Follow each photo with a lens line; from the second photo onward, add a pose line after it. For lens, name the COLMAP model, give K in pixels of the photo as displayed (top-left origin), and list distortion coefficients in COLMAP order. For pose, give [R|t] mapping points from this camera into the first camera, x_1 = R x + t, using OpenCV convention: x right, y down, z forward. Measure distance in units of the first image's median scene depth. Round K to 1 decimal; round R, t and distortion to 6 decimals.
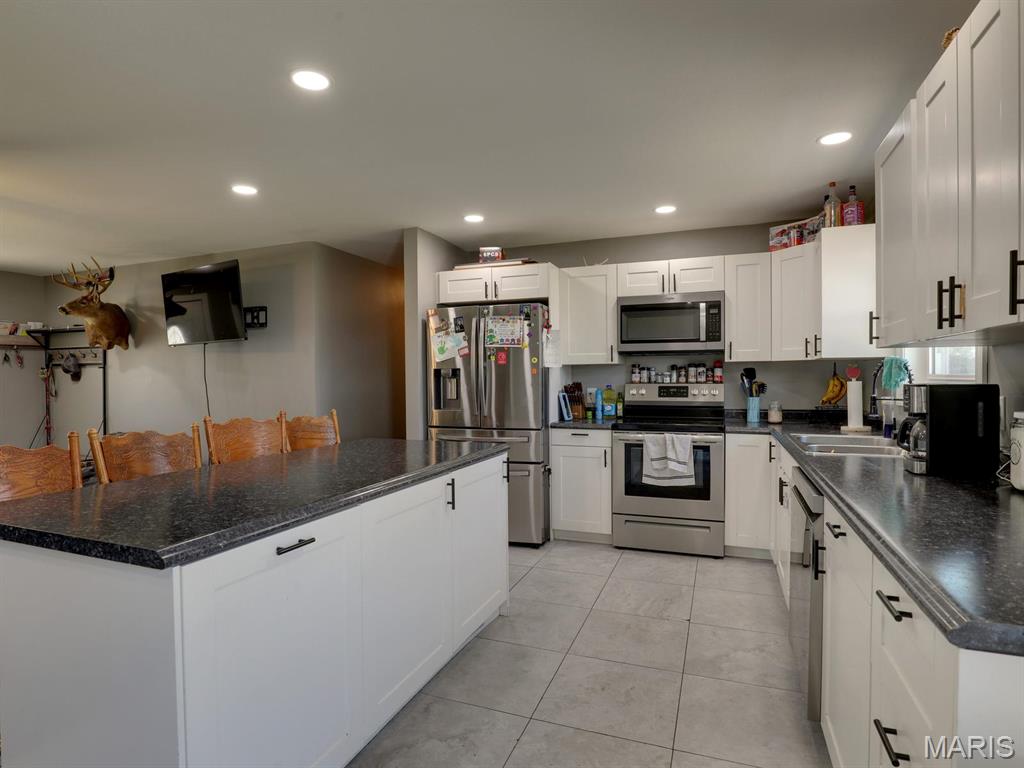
lens RADIAL K [[490.9, 0, 512.0], [0, 490.9, 384.0], [0, 0, 1]] dist [0.000196, 0.000289]
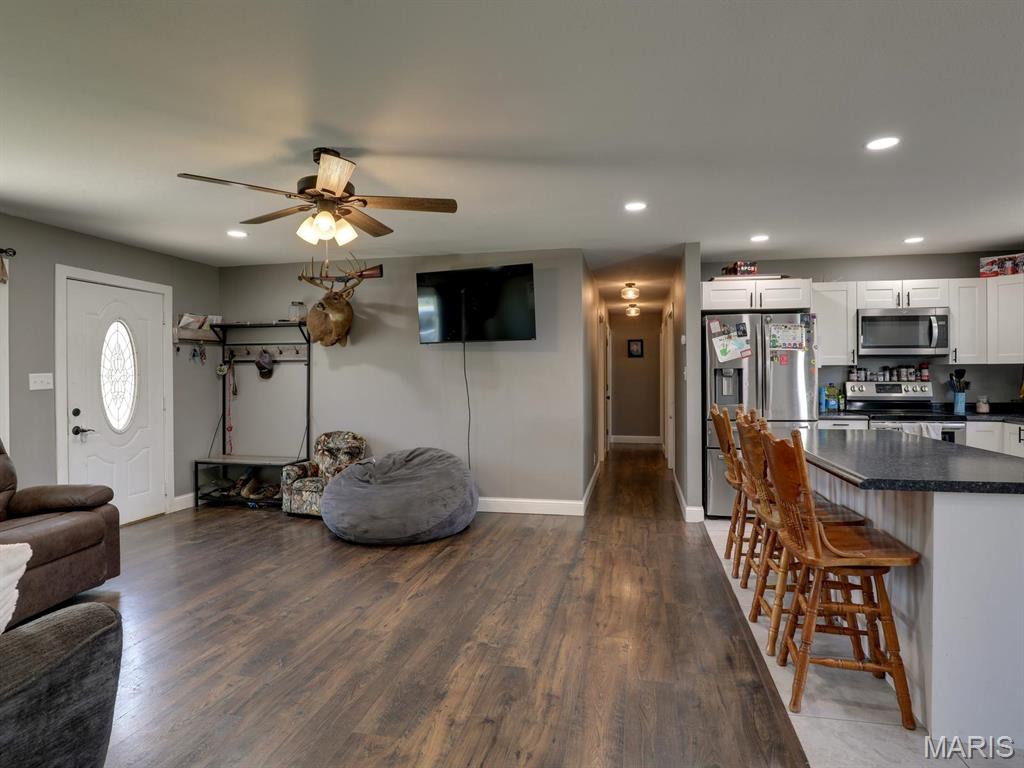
lens RADIAL K [[499.3, 0, 512.0], [0, 499.3, 384.0], [0, 0, 1]] dist [-0.002176, -0.000264]
pose [[0.985729, 0.000821, 0.168339, -0.801455], [-0.001131, 0.999998, 0.001746, 0.003561], [-0.168338, -0.001911, 0.985728, -0.053717]]
